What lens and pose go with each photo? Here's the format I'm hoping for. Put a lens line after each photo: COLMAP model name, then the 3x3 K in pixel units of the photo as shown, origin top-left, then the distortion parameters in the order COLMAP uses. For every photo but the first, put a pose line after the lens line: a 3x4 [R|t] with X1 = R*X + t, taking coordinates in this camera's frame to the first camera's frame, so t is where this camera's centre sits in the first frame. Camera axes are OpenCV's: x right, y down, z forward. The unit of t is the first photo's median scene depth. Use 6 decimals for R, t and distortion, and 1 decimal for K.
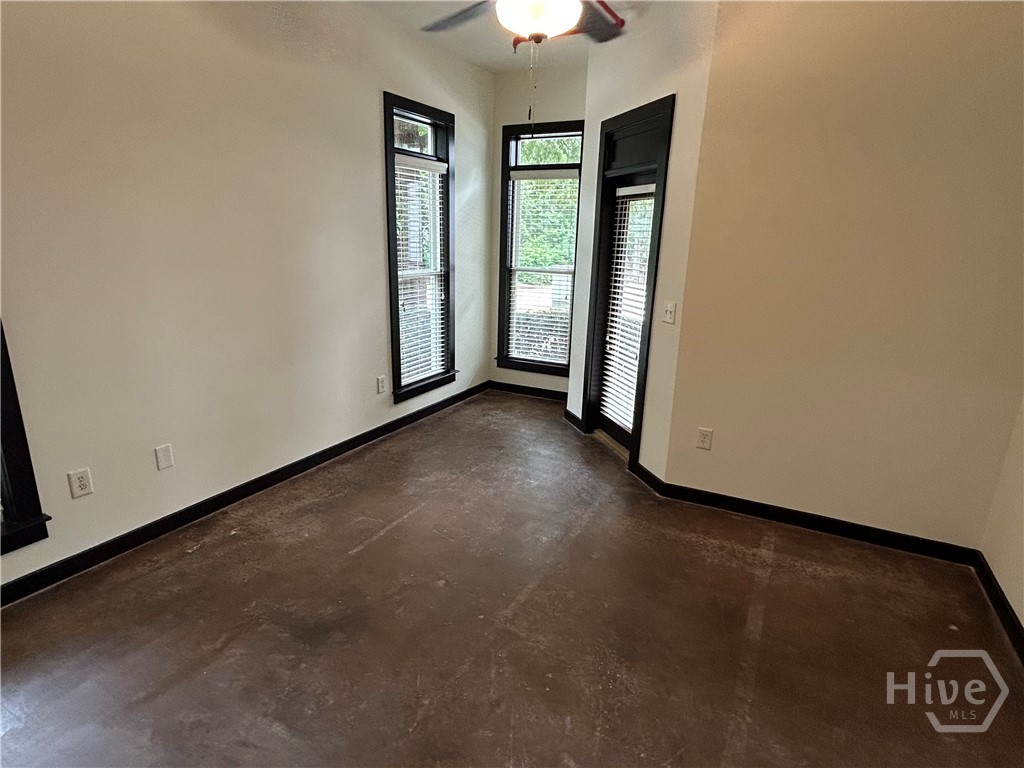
lens RADIAL K [[564.3, 0, 509.4], [0, 564.3, 386.6], [0, 0, 1]] dist [-0.003746, -0.001262]
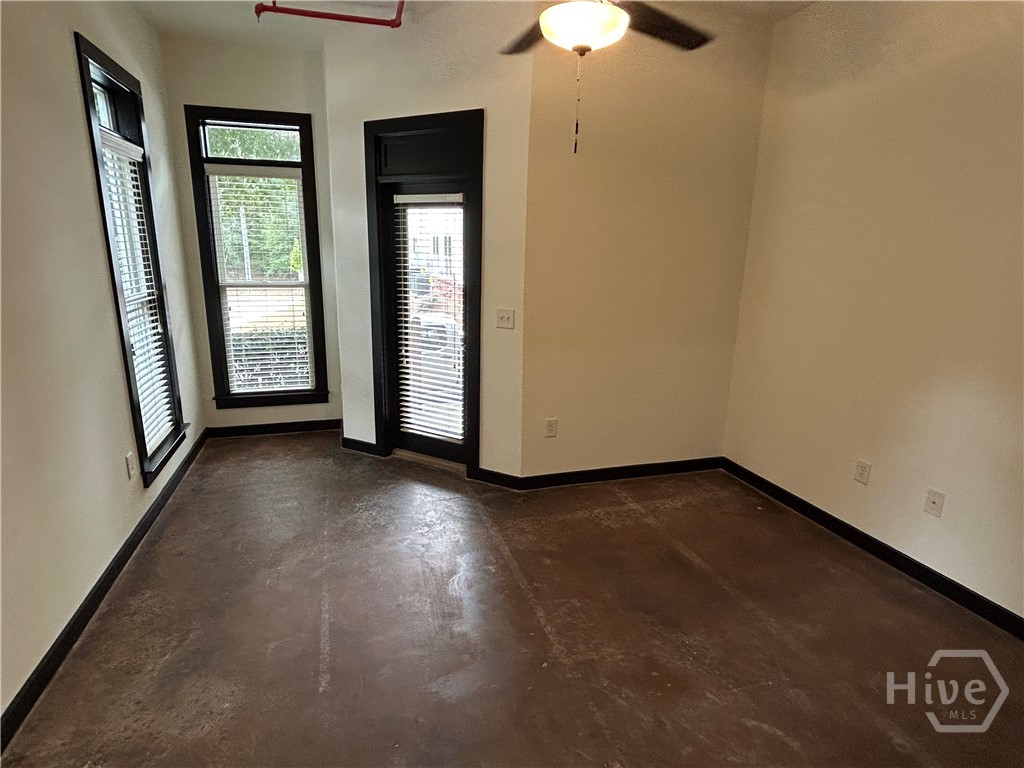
lens RADIAL K [[564.3, 0, 509.4], [0, 564.3, 386.6], [0, 0, 1]] dist [-0.003746, -0.001262]
pose [[0.712605, -0.181099, 0.677788, -0.370033], [0.183214, 0.980621, 0.069387, -0.064695], [-0.677219, 0.074735, 0.731976, 0.194959]]
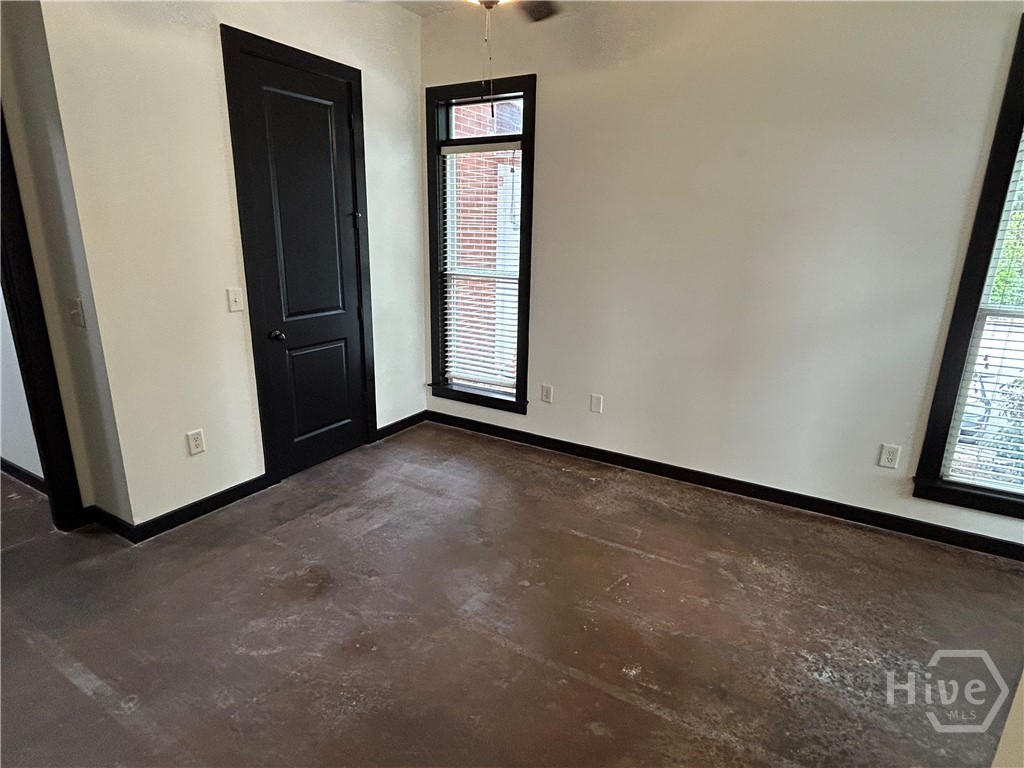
lens RADIAL K [[551.7, 0, 514.8], [0, 551.7, 417.3], [0, 0, 1]] dist [-0.003298, -0.000659]
pose [[-0.051632, 0.298951, -0.952871, 0.457114], [-0.281722, 0.911031, 0.301090, -0.129713], [0.958106, 0.283991, 0.037183, 0.555040]]
